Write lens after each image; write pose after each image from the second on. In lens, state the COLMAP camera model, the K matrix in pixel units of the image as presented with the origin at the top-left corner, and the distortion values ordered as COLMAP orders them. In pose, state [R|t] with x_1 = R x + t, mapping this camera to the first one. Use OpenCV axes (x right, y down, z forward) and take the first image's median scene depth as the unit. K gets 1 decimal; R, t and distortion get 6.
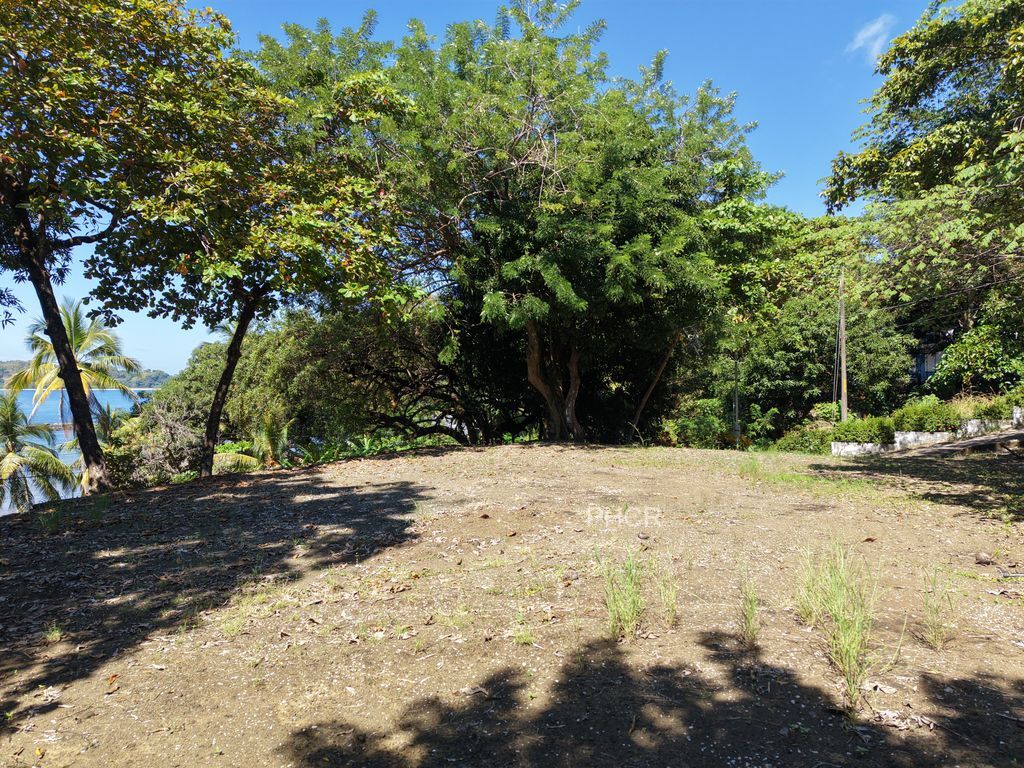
lens RADIAL K [[668.1, 0, 516.7], [0, 668.1, 382.7], [0, 0, 1]] dist [0.010712, -0.014004]
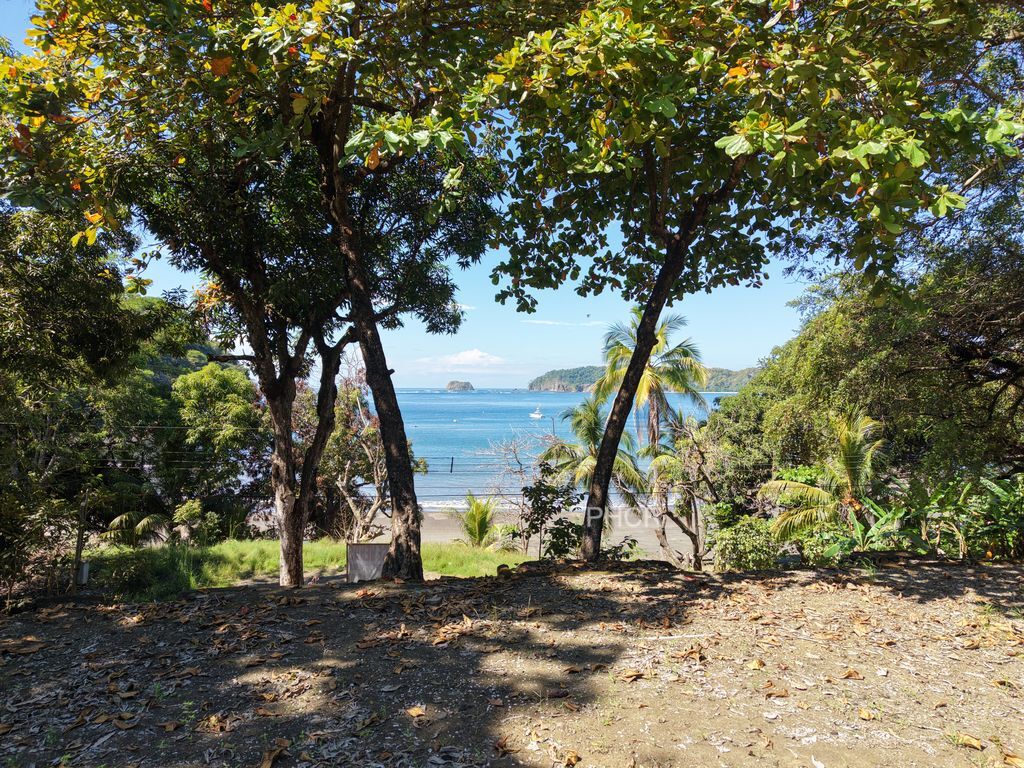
lens RADIAL K [[668.1, 0, 510.6], [0, 668.1, 383.4], [0, 0, 1]] dist [0.010712, -0.014004]
pose [[0.602257, -0.003789, -0.798293, -0.042868], [0.000730, 0.999991, -0.004195, -0.003666], [0.798302, 0.001944, 0.602254, 0.679561]]
